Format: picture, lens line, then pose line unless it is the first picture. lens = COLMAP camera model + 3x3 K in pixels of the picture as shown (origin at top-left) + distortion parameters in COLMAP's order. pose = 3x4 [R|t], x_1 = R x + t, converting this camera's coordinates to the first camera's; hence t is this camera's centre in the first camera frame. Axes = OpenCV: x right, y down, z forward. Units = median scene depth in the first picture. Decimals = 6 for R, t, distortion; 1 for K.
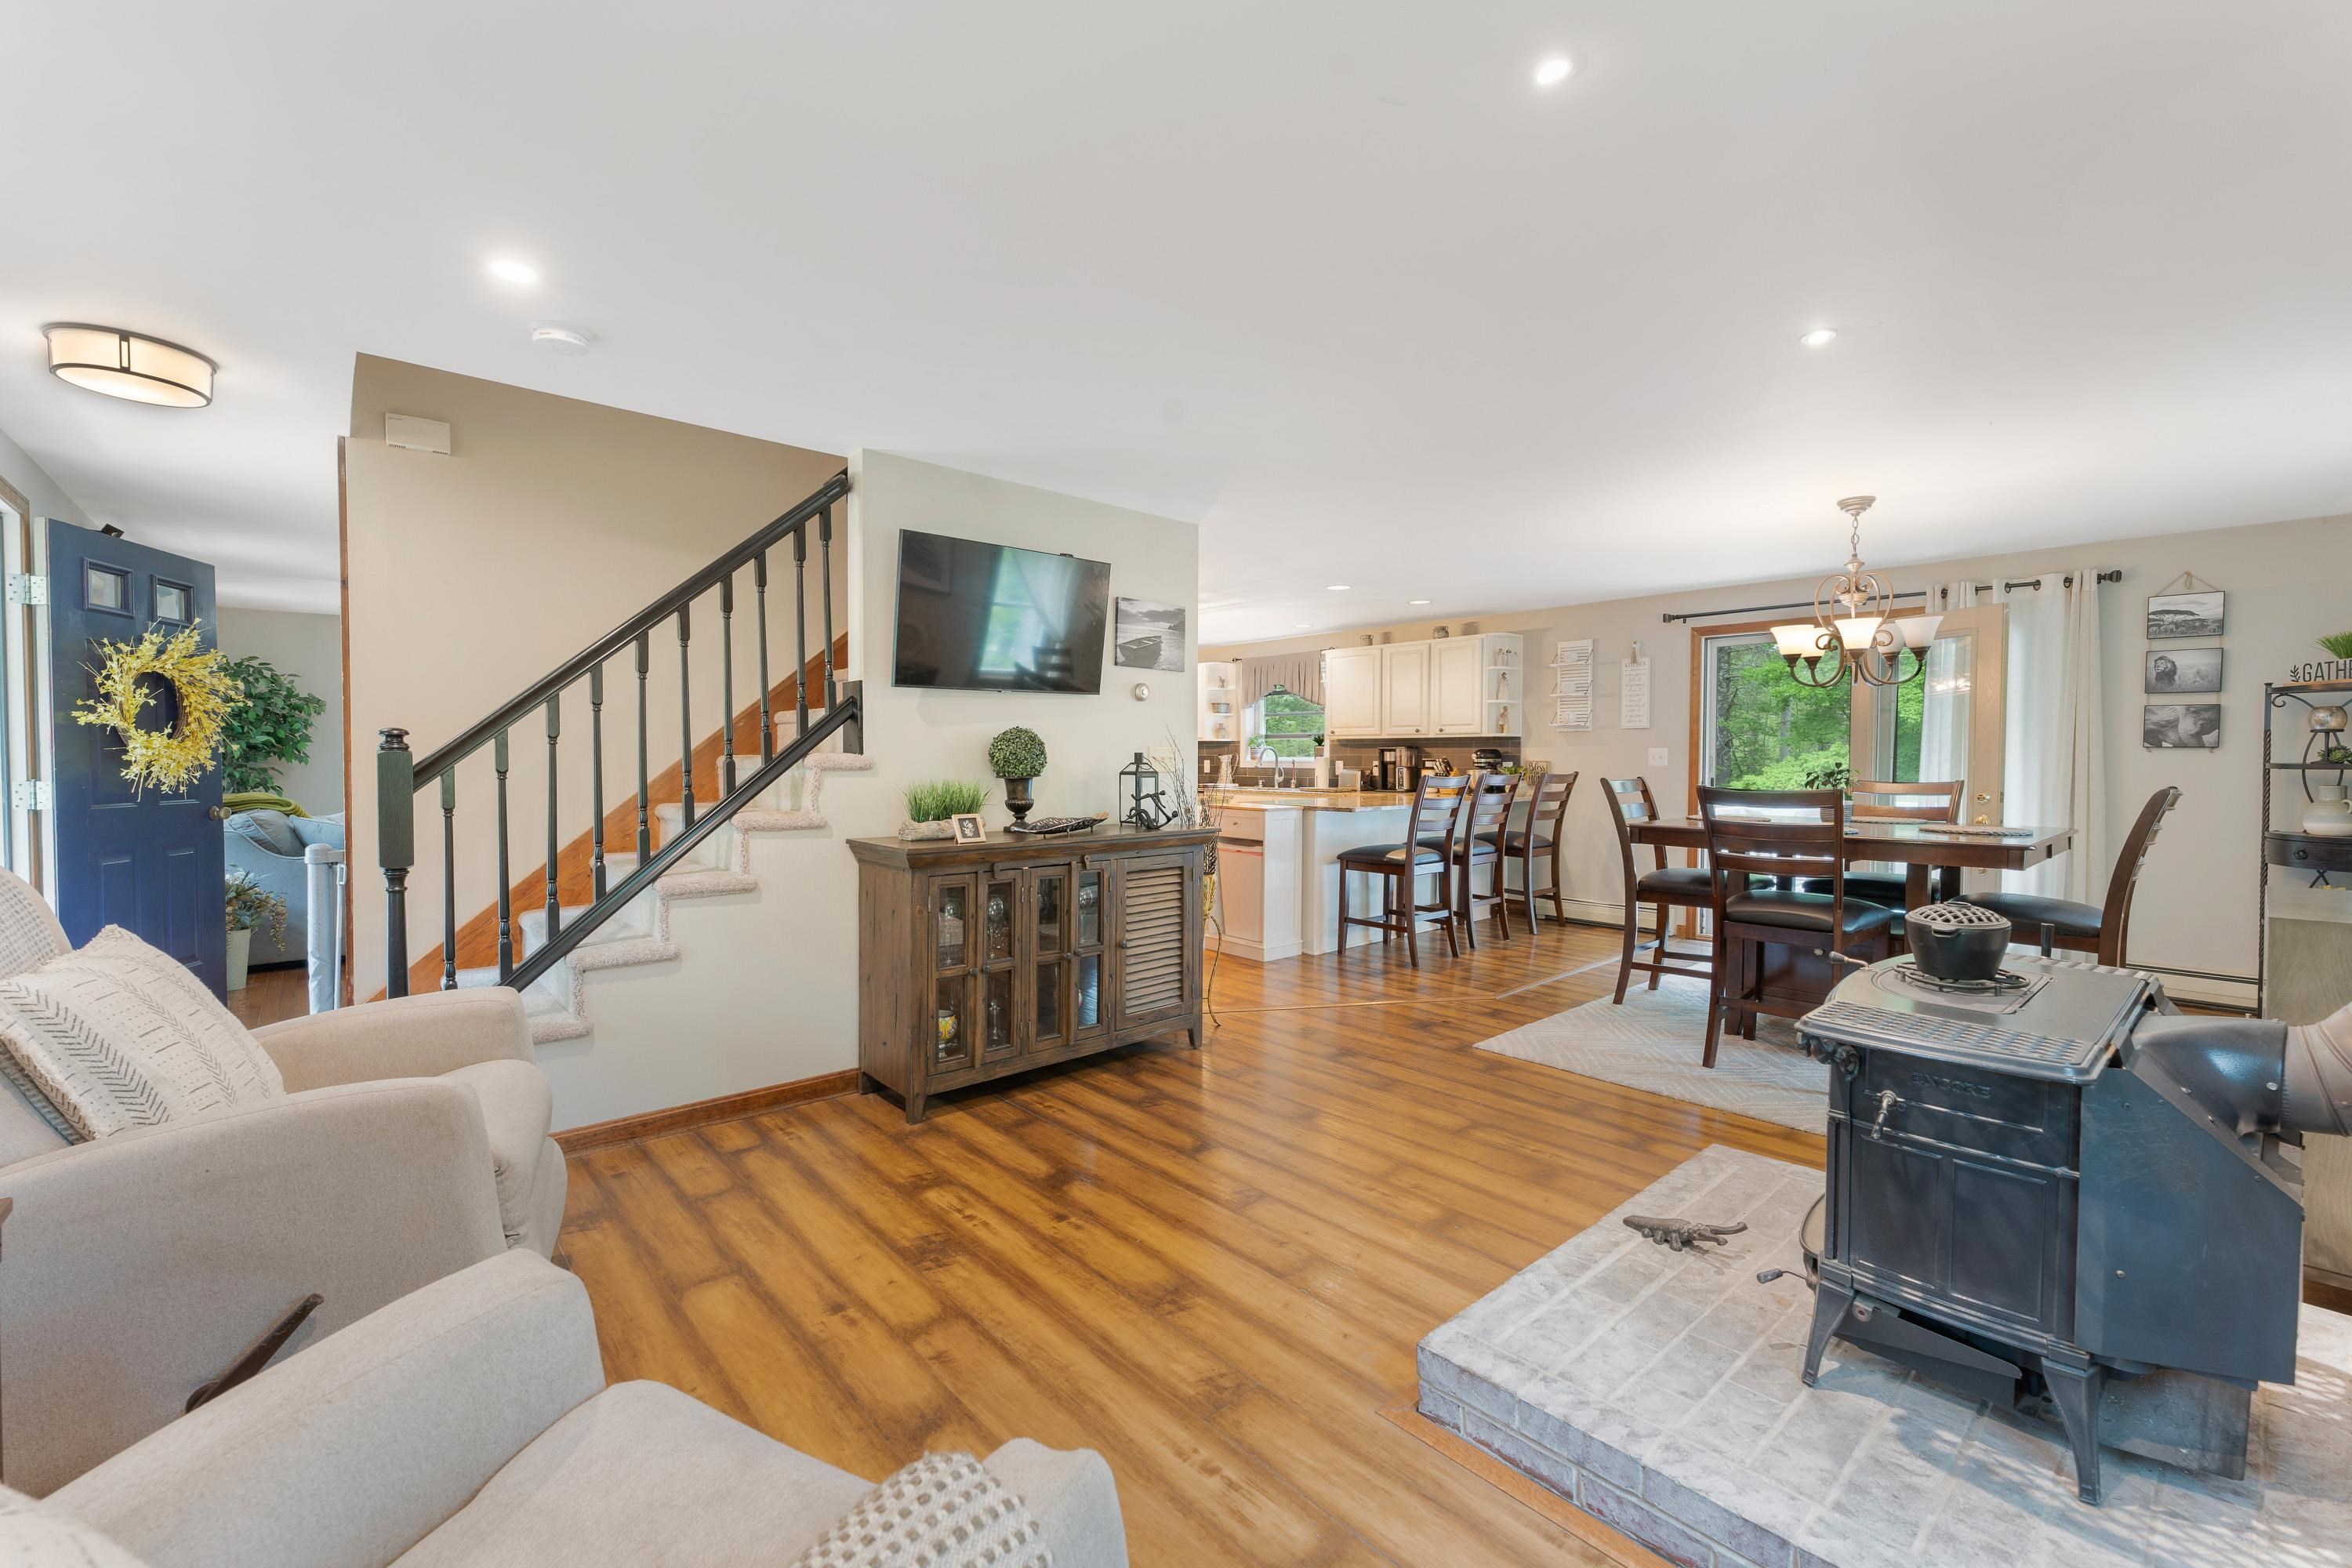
lens RADIAL K [[970.0, 0, 1175.8], [0, 970.0, 784.9], [0, 0, 1]] dist [-0.008098, 0.000579]
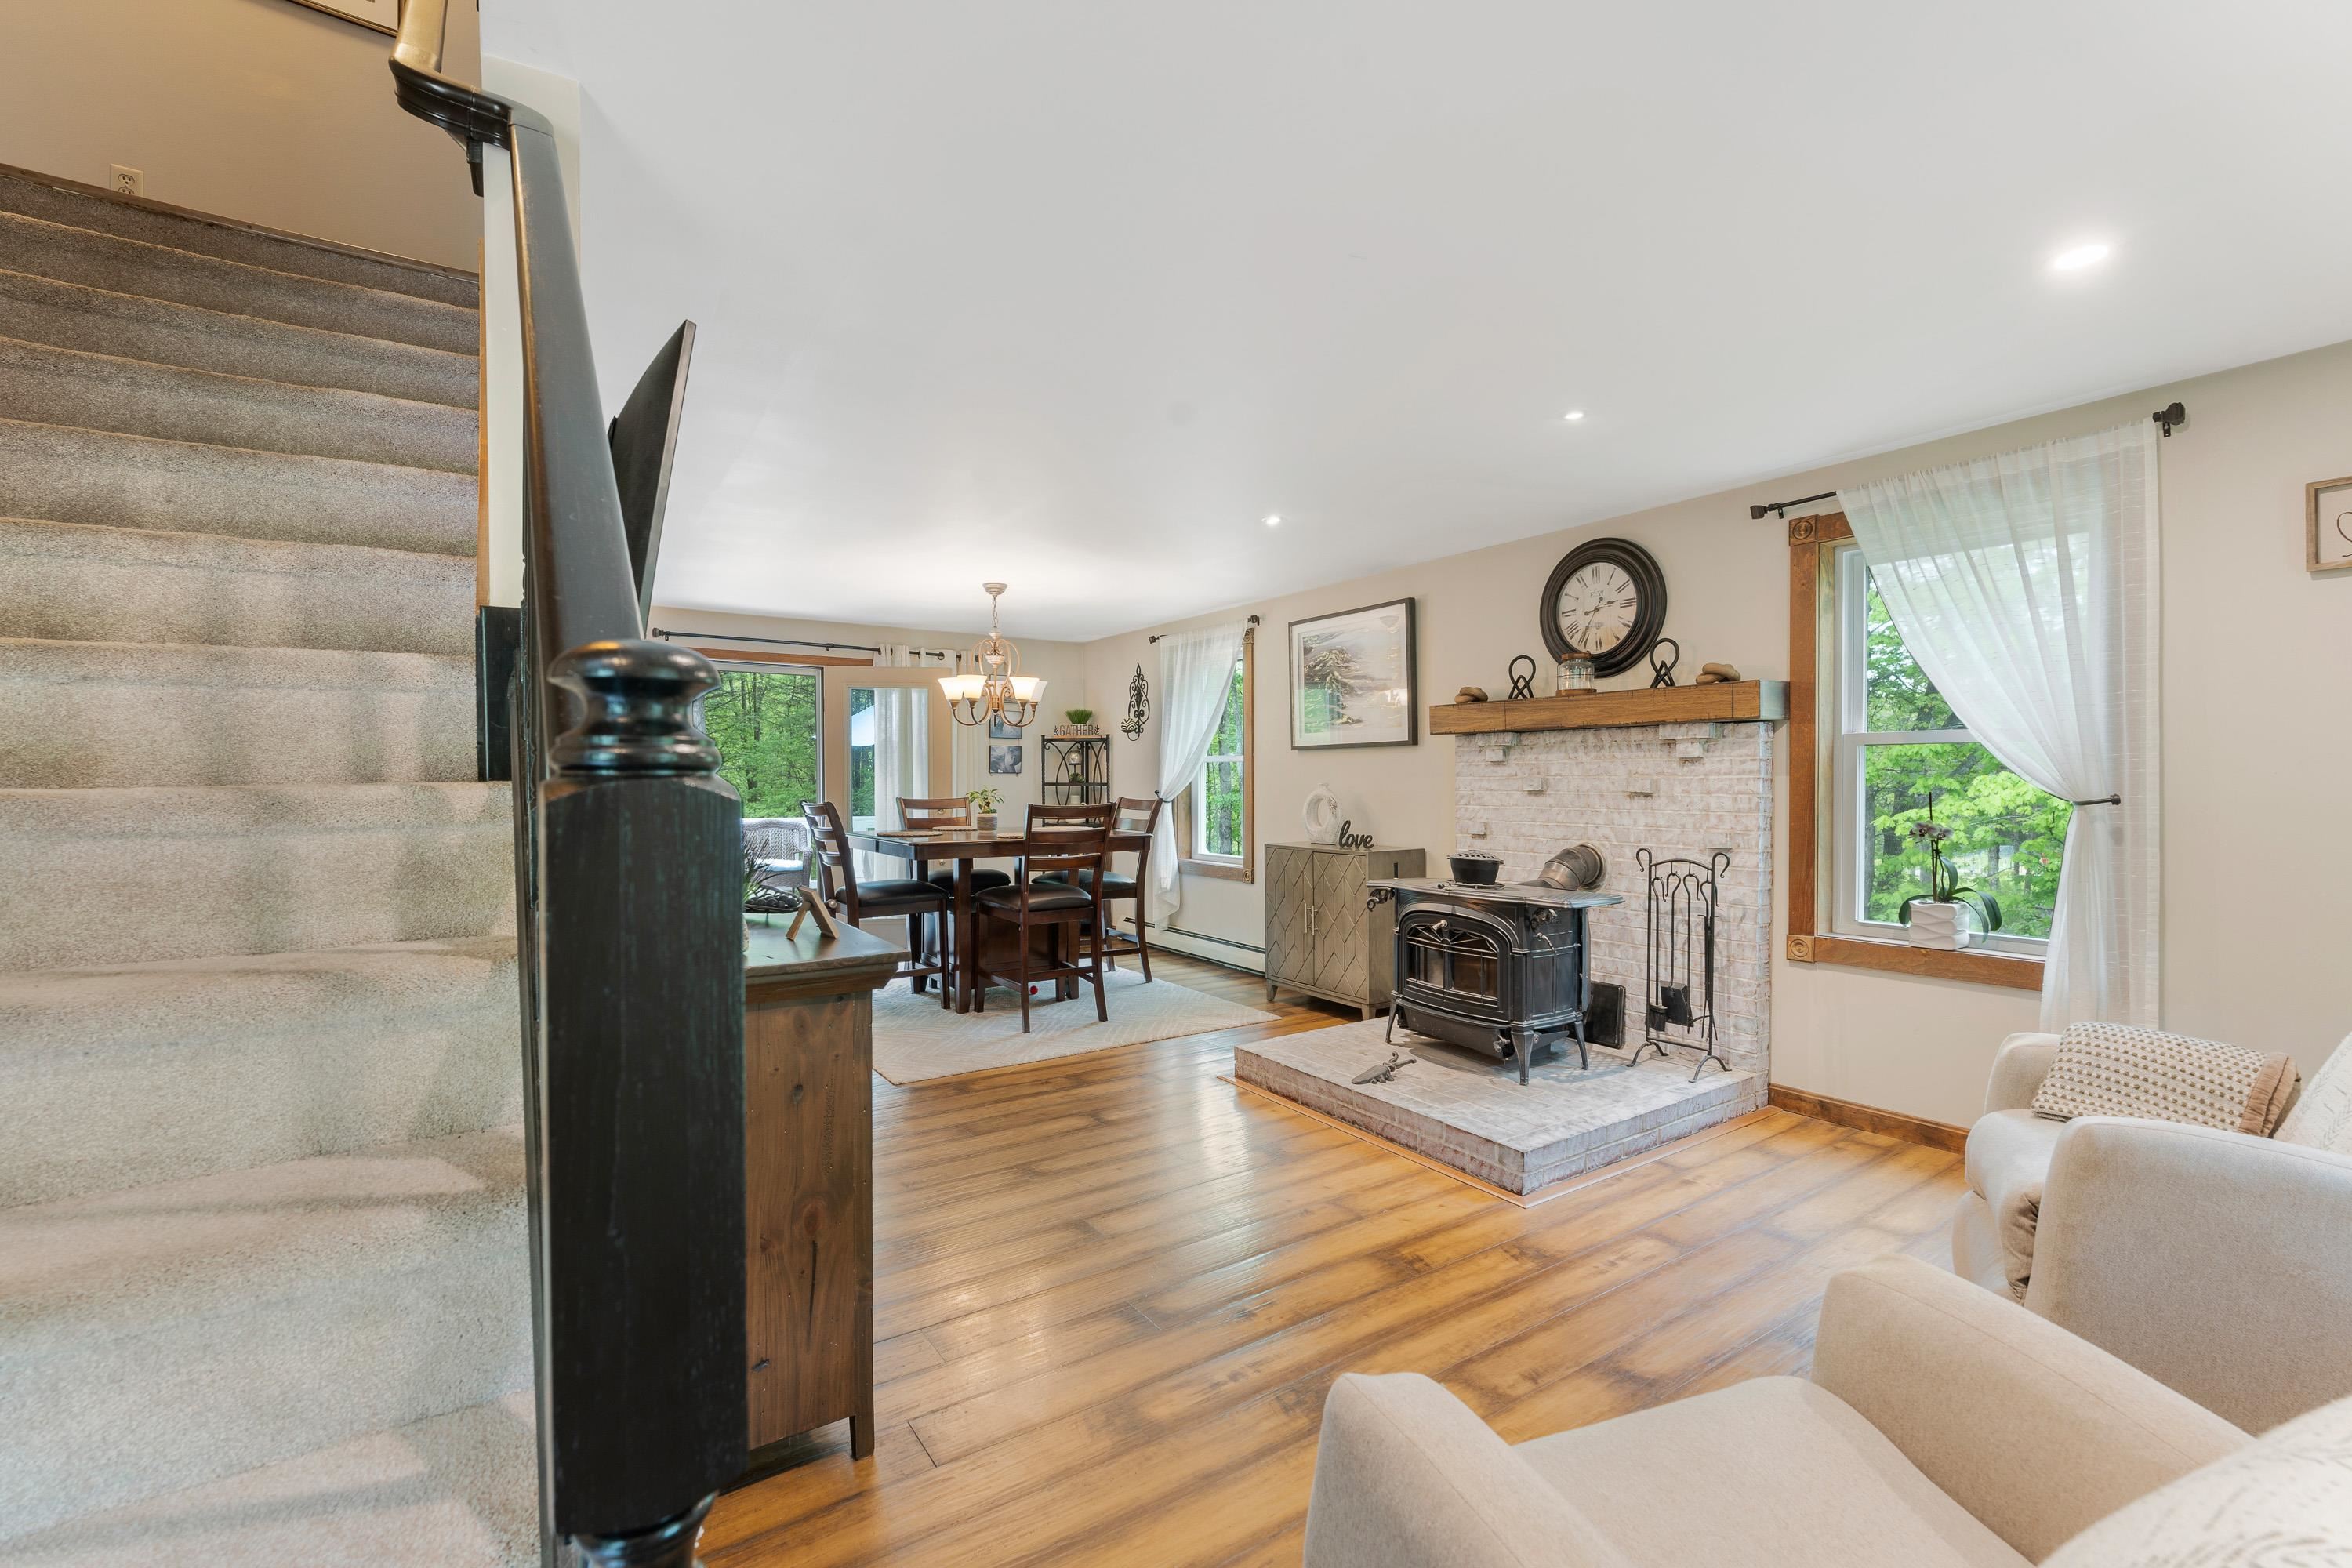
lens RADIAL K [[1003.5, 0, 1189.4], [0, 1003.5, 790.7], [0, 0, 1]] dist [0.003353, -0.000041]
pose [[0.134031, -0.015081, 0.990862, -0.425785], [0.031478, 0.999444, 0.010954, -0.014943], [-0.990477, 0.029722, 0.134431, 0.383615]]
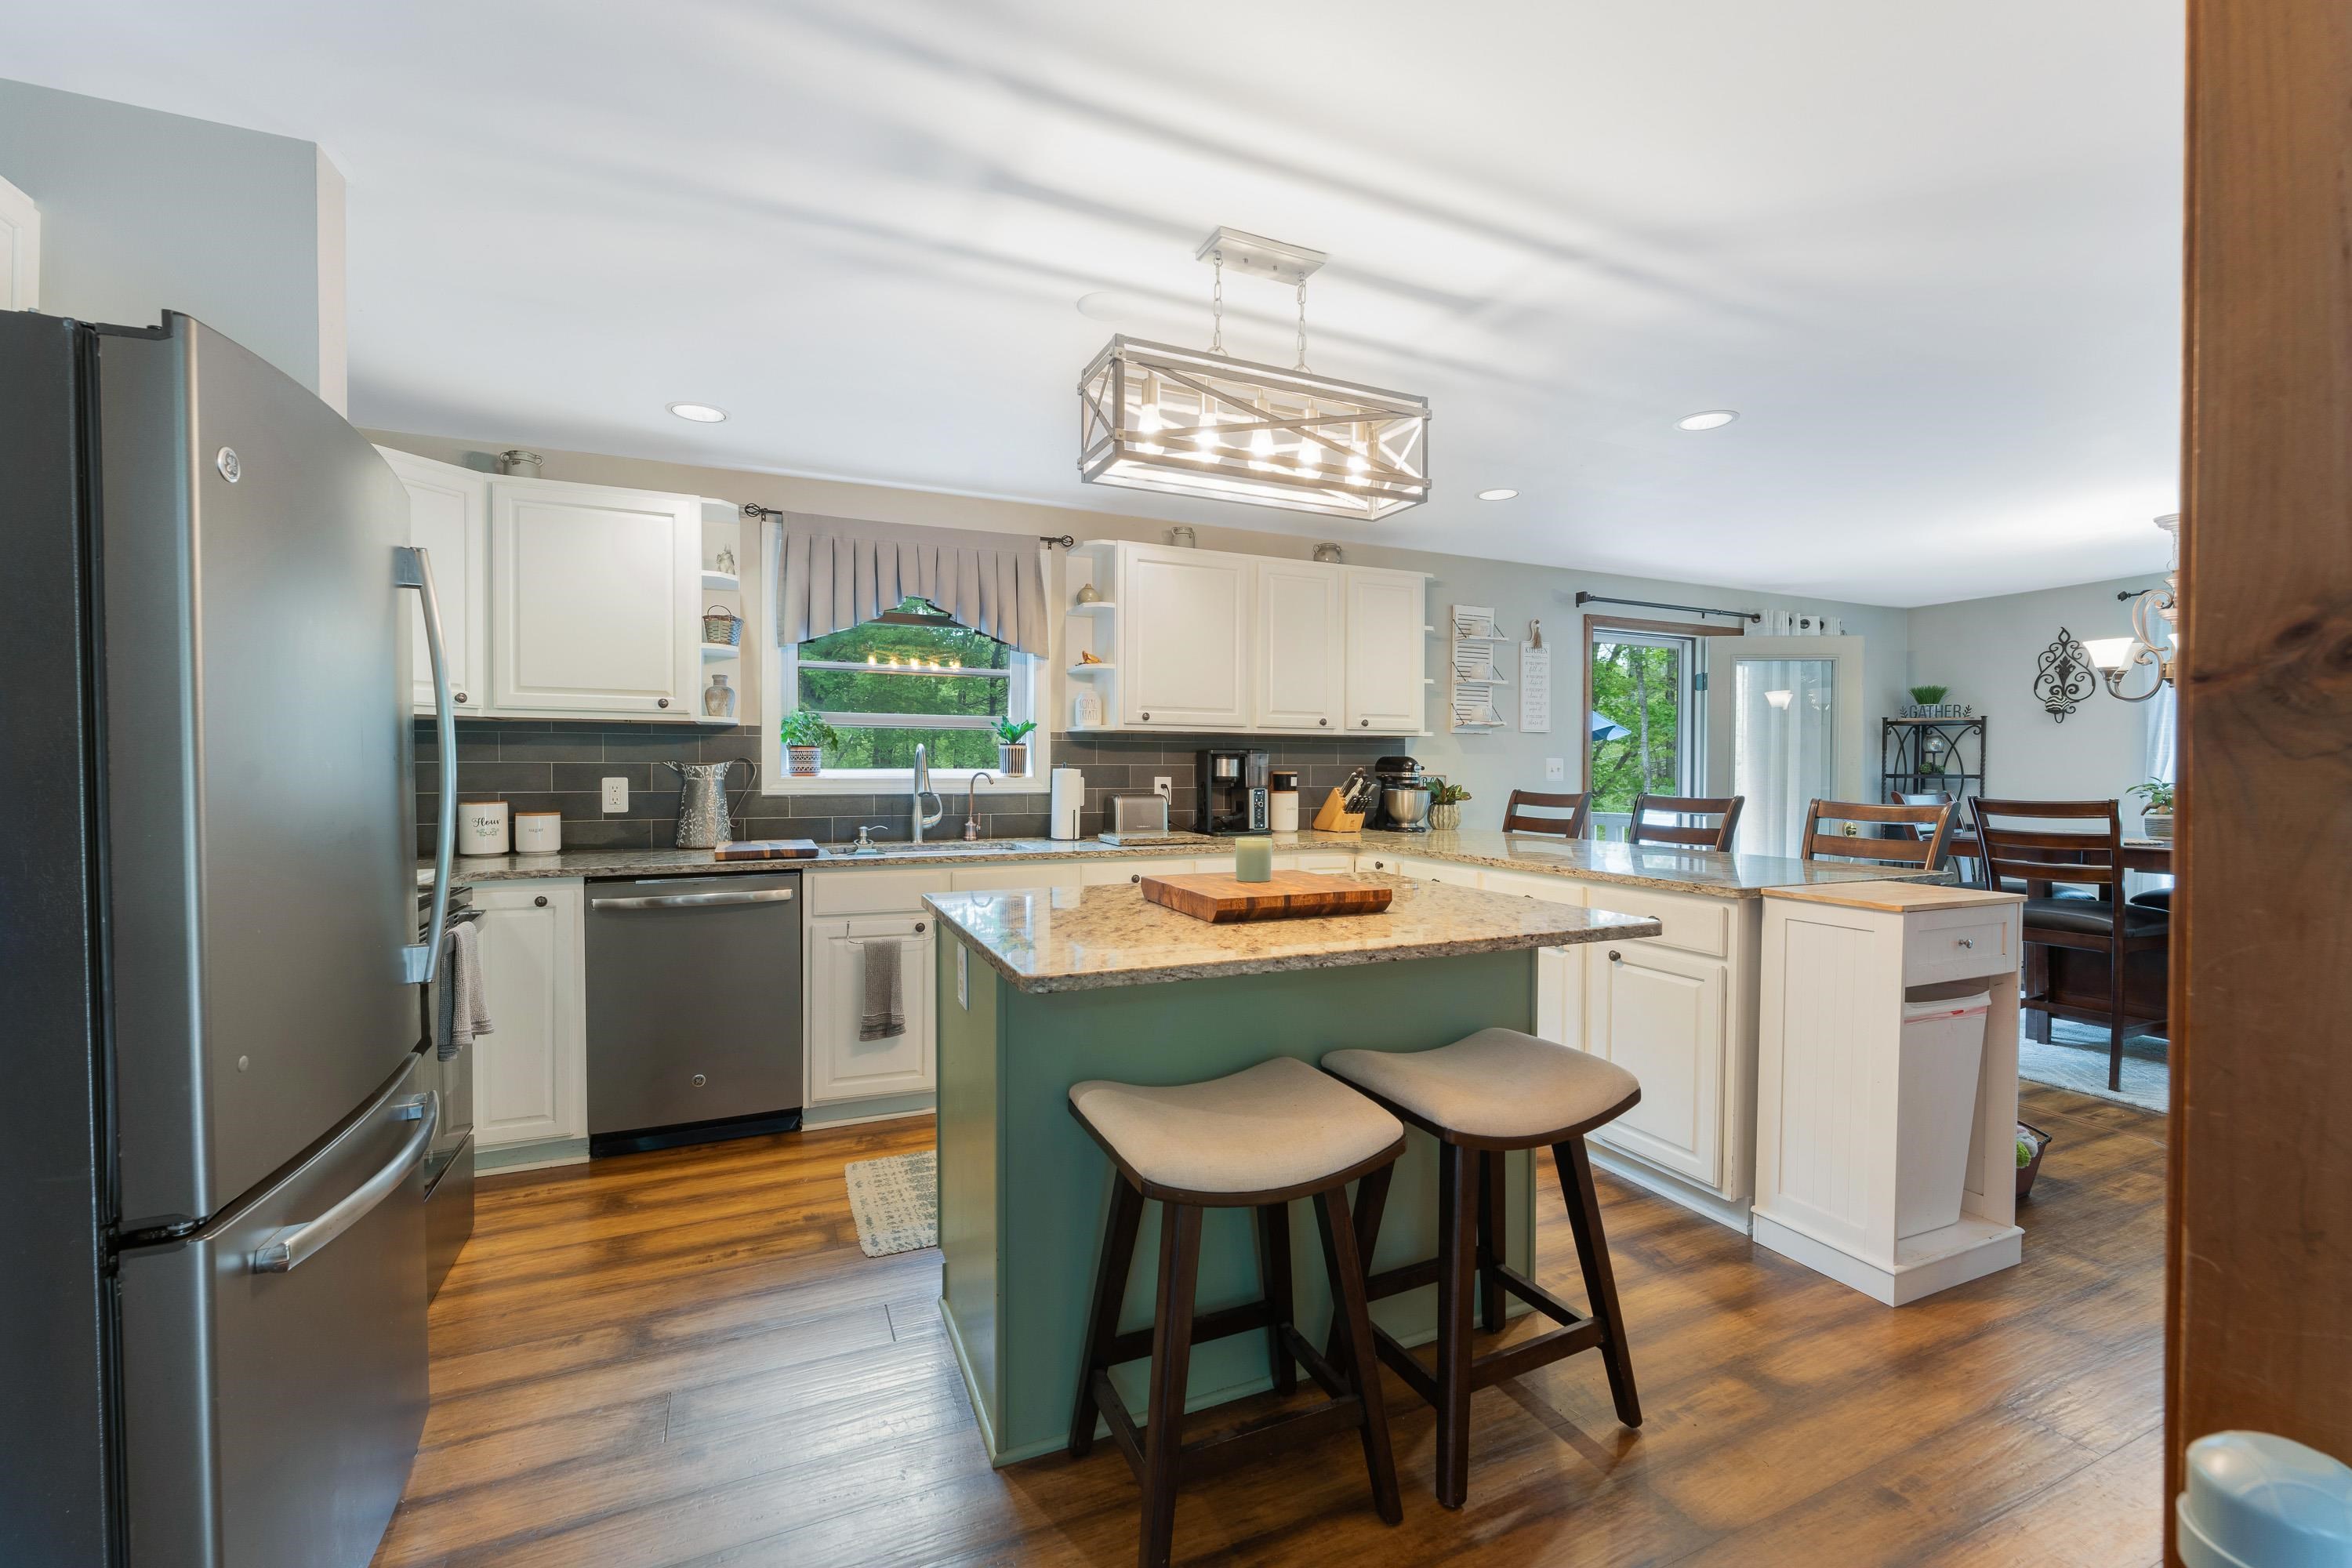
lens RADIAL K [[970.0, 0, 1178.9], [0, 970.0, 775.6], [0, 0, 1]] dist [-0.008098, 0.000579]
pose [[0.305560, -0.005451, 0.952157, -0.388951], [0.025826, 0.999663, -0.002565, -0.033059], [-0.951822, 0.025374, 0.305598, 1.158225]]
